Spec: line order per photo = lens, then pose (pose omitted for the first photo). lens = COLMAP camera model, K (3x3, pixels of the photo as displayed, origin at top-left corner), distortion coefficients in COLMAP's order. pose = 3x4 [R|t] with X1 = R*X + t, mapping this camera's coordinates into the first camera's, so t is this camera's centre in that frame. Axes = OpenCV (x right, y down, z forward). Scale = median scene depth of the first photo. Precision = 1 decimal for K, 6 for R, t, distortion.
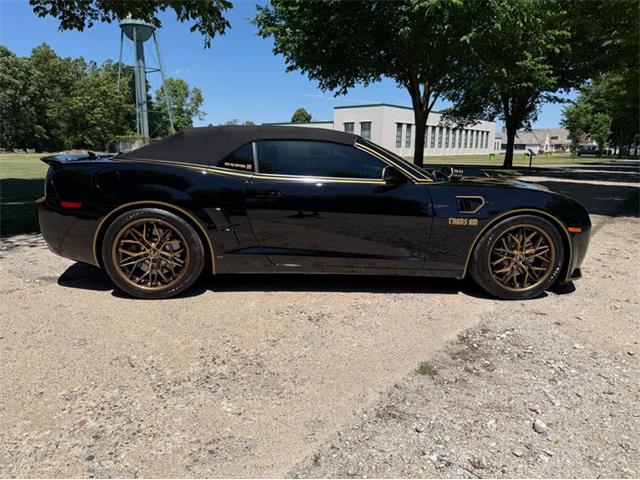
lens RADIAL K [[453.9, 0, 323.5], [0, 453.9, 240.6], [0, 0, 1]] dist [0.021775, -0.040973]
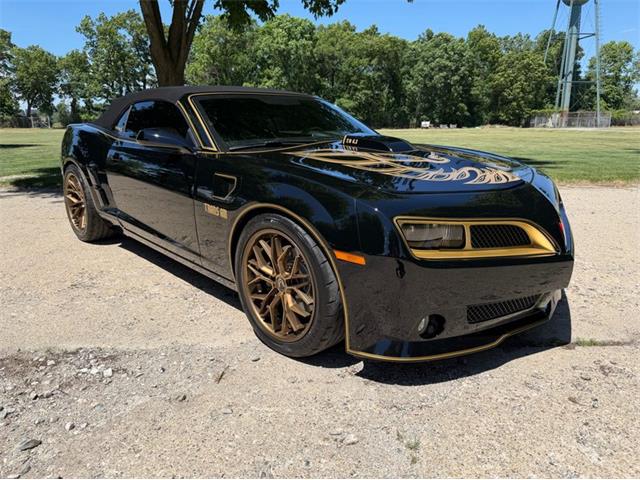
lens RADIAL K [[453.9, 0, 323.4], [0, 453.9, 239.4], [0, 0, 1]] dist [0.021775, -0.040973]
pose [[0.642861, 0.174356, -0.745876, 0.117154], [-0.137379, 0.984205, 0.111662, -0.012345], [0.753563, 0.030685, 0.656659, 0.084564]]
